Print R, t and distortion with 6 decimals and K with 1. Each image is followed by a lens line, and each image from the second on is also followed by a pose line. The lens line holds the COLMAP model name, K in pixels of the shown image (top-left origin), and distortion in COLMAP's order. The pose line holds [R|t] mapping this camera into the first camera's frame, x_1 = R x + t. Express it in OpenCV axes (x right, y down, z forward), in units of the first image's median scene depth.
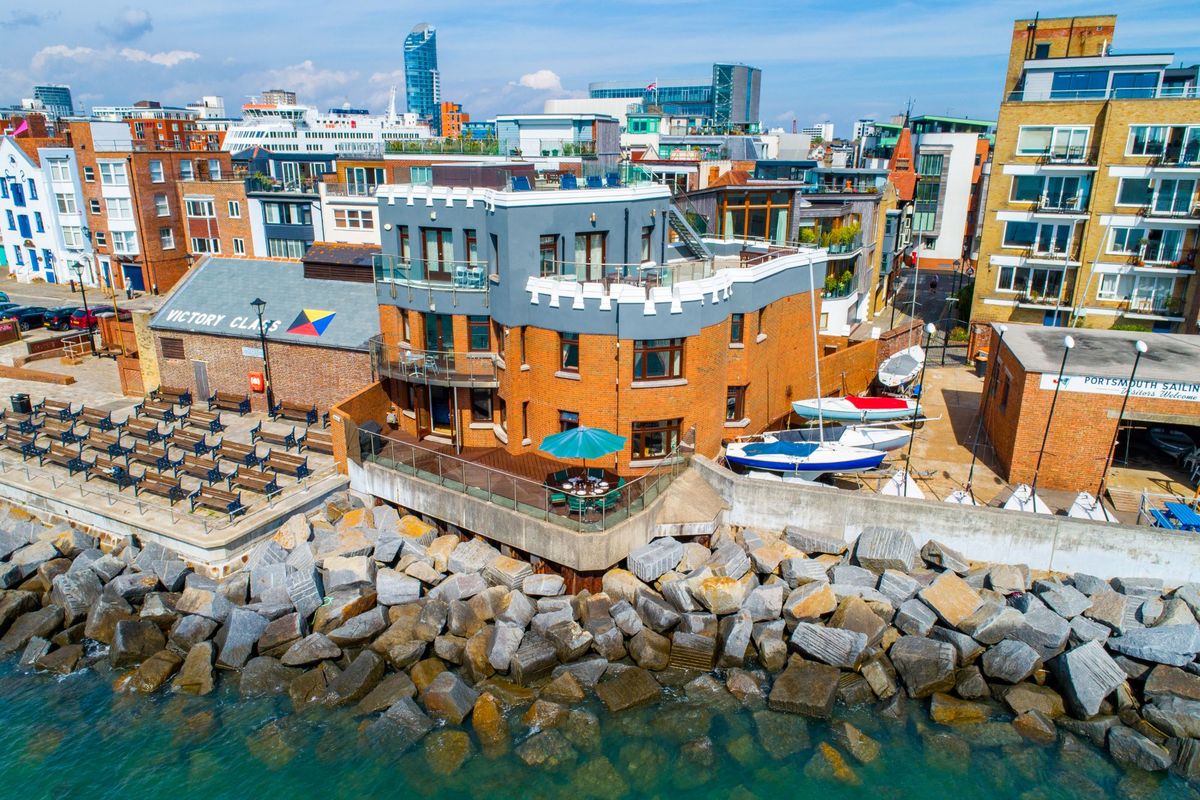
lens RADIAL K [[797.5, 0, 597.5], [0, 797.5, 401.7], [0, 0, 1]] dist [0.000979, 0.002157]
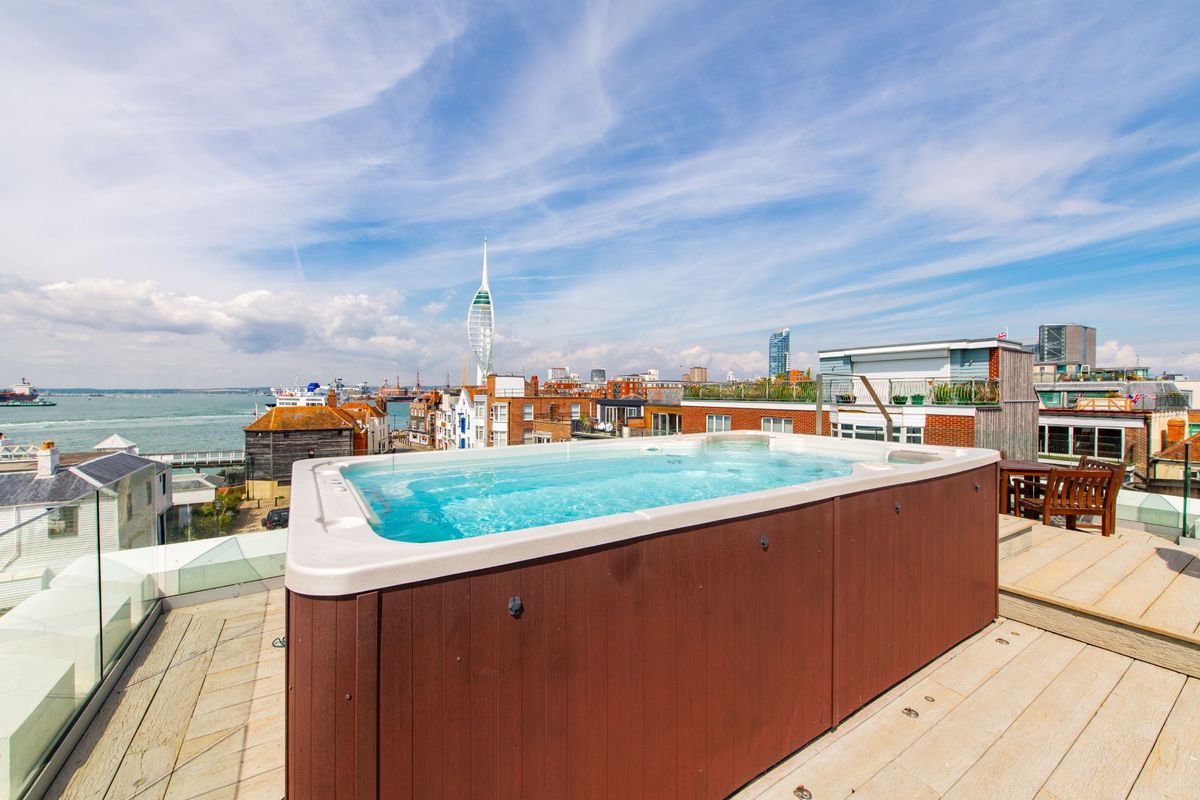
lens RADIAL K [[465.9, 0, 597.6], [0, 465.9, 396.2], [0, 0, 1]] dist [0.002133, 0.000027]
pose [[0.837973, 0.000493, -0.545711, -0.050020], [-0.166393, 0.952611, -0.254647, -0.141335], [0.519725, 0.304190, 0.798345, 0.453697]]
